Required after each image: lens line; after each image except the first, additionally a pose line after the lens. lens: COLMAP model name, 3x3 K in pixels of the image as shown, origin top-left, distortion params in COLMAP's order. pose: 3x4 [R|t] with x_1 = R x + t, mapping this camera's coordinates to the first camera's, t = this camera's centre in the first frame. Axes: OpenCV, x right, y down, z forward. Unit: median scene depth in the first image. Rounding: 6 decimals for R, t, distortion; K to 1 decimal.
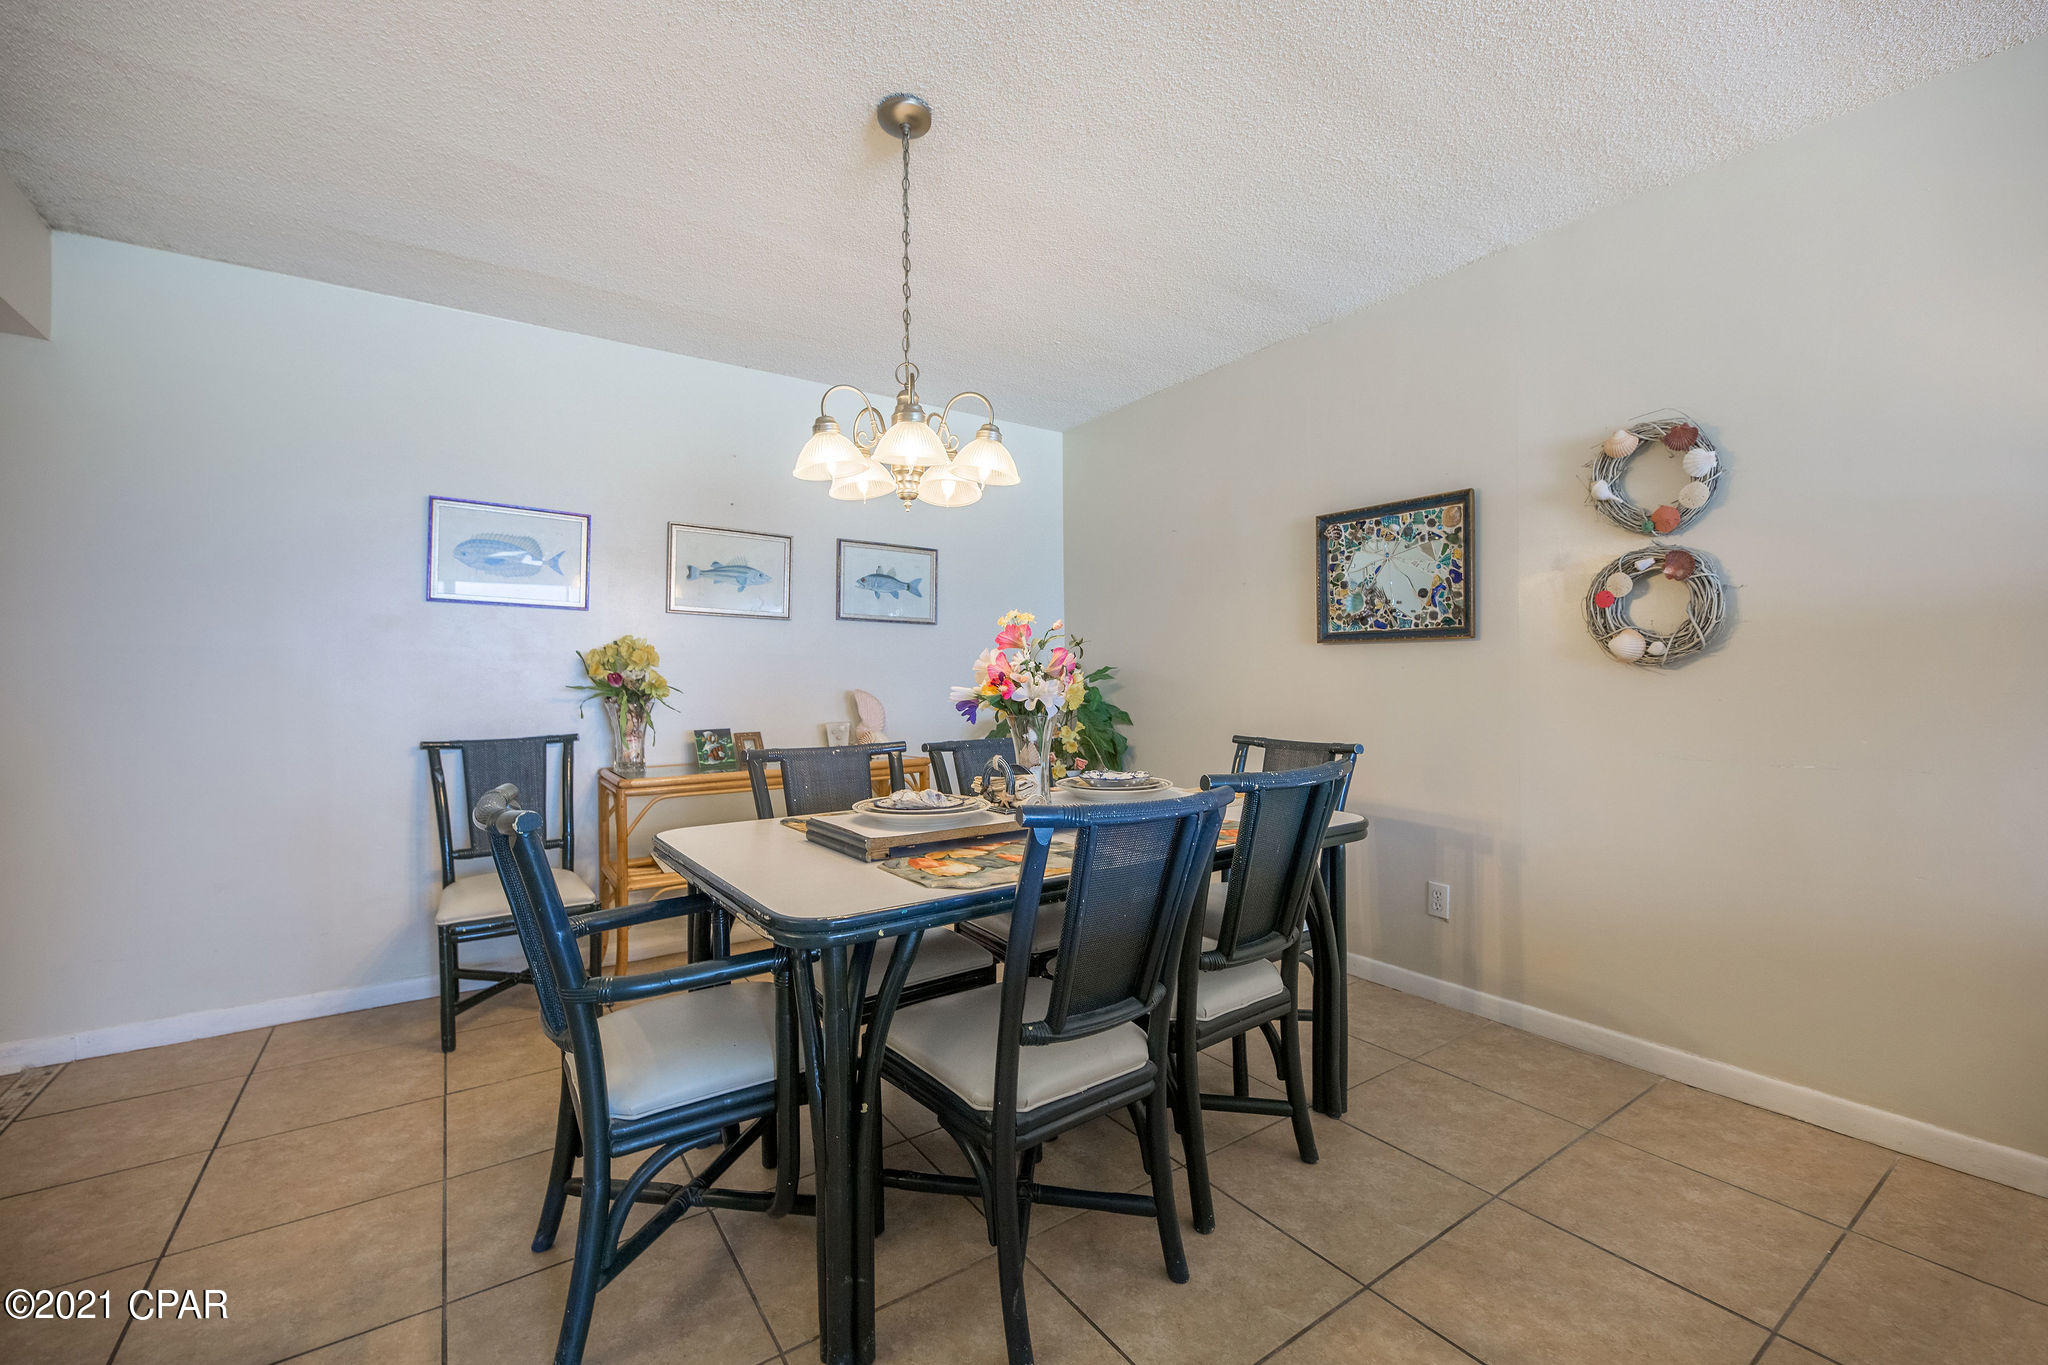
lens RADIAL K [[846.9, 0, 1036.4], [0, 846.9, 673.5], [0, 0, 1]] dist [-0.000693, -0.003992]
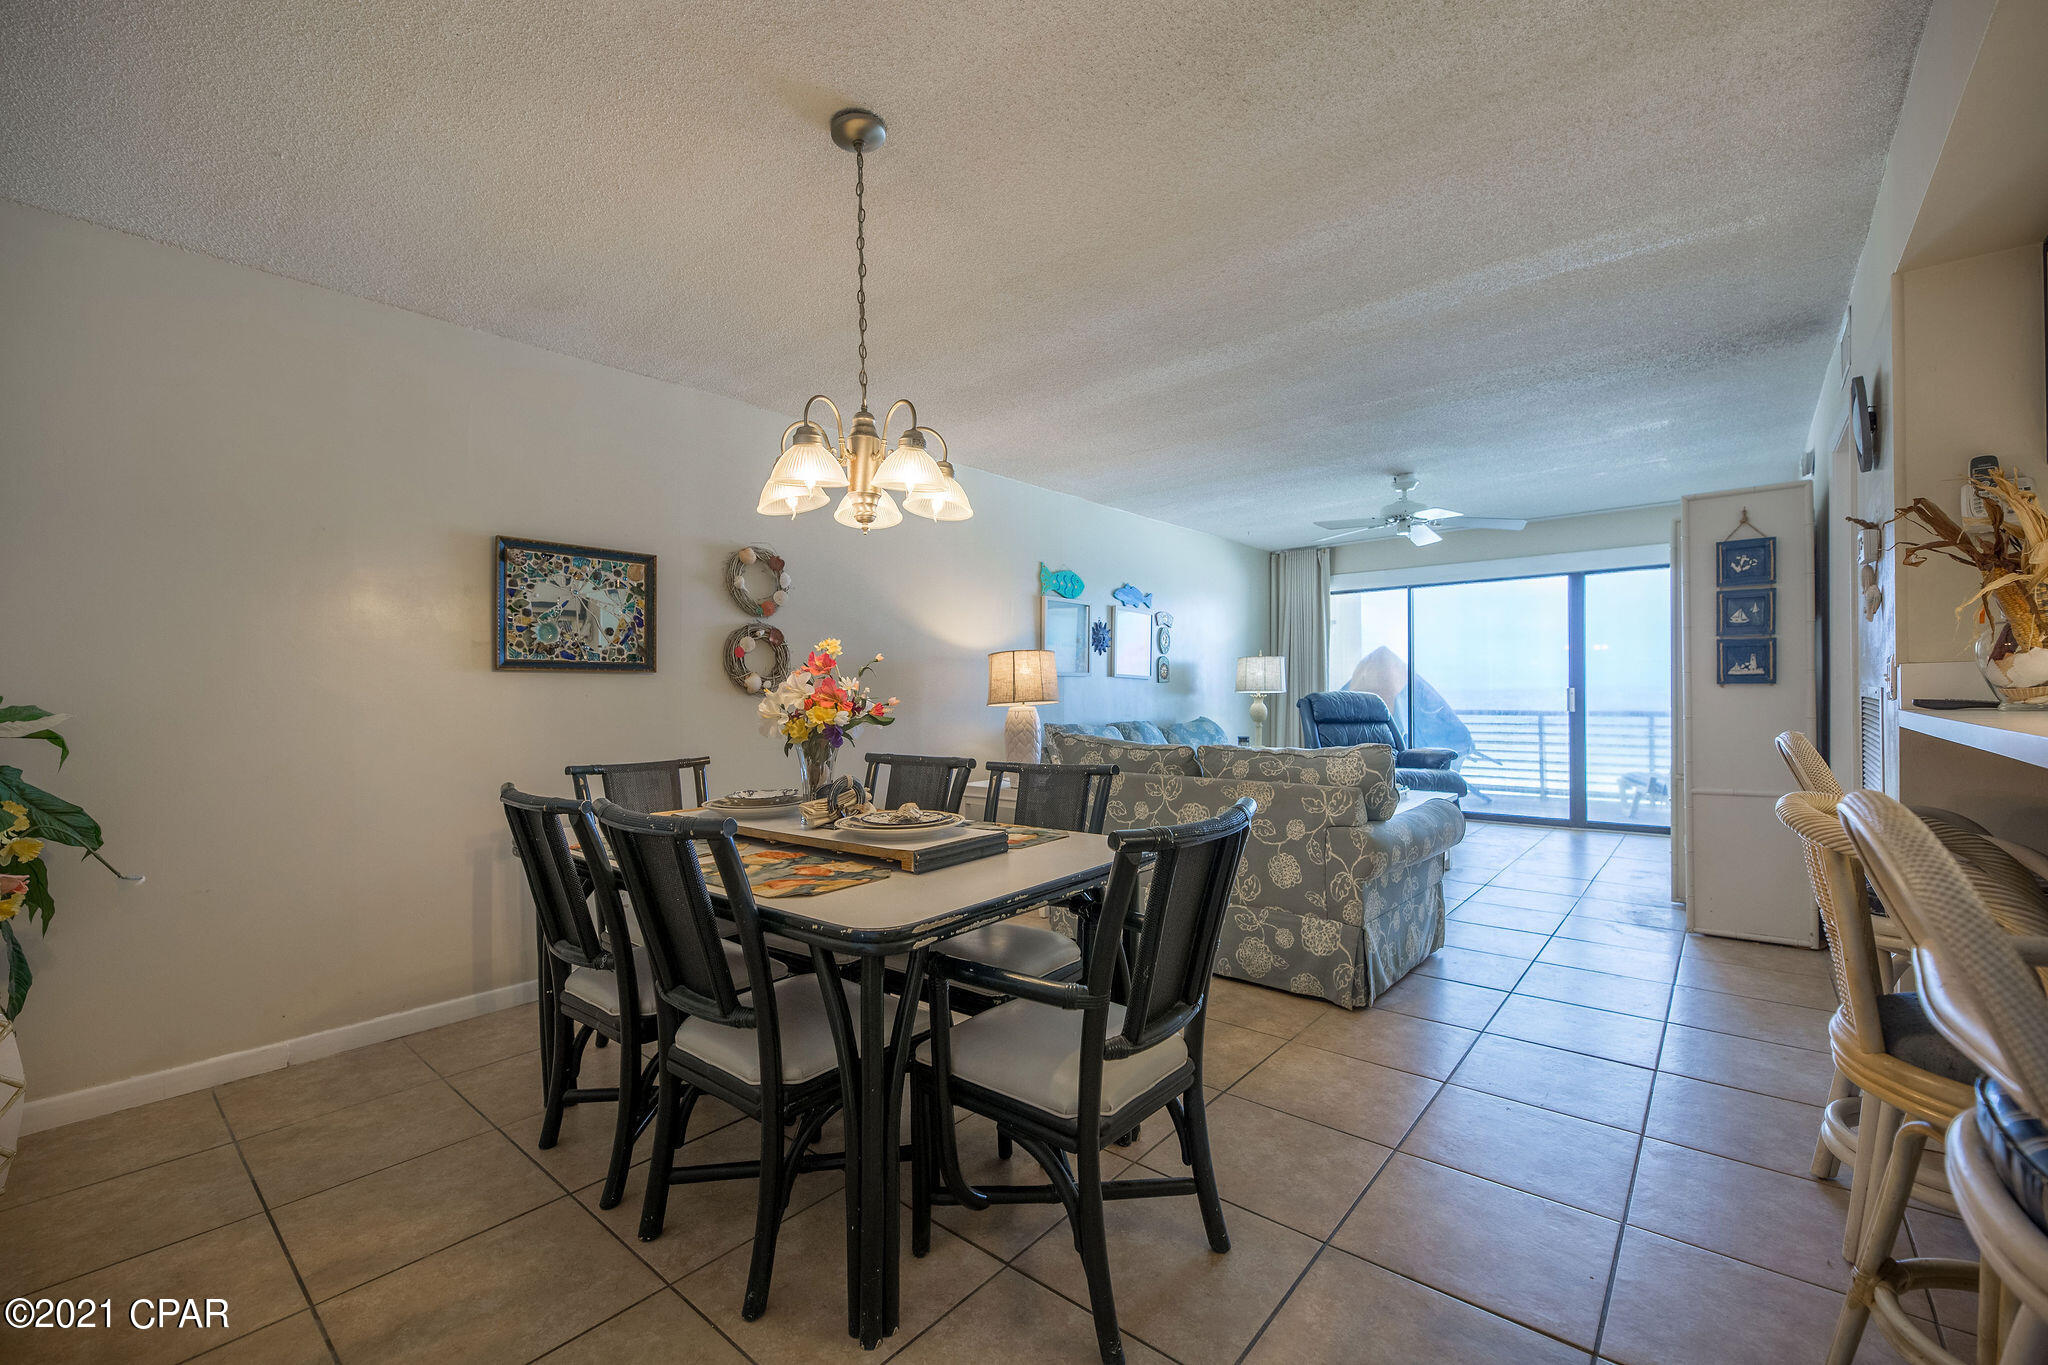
lens RADIAL K [[846.9, 0, 1021.6], [0, 846.9, 692.0], [0, 0, 1]] dist [-0.000693, -0.003992]
pose [[-0.269704, 0.009864, 0.962893, -0.826474], [0.009322, 0.999927, -0.007632, 0.002029], [-0.962898, 0.006918, -0.269776, 0.781855]]
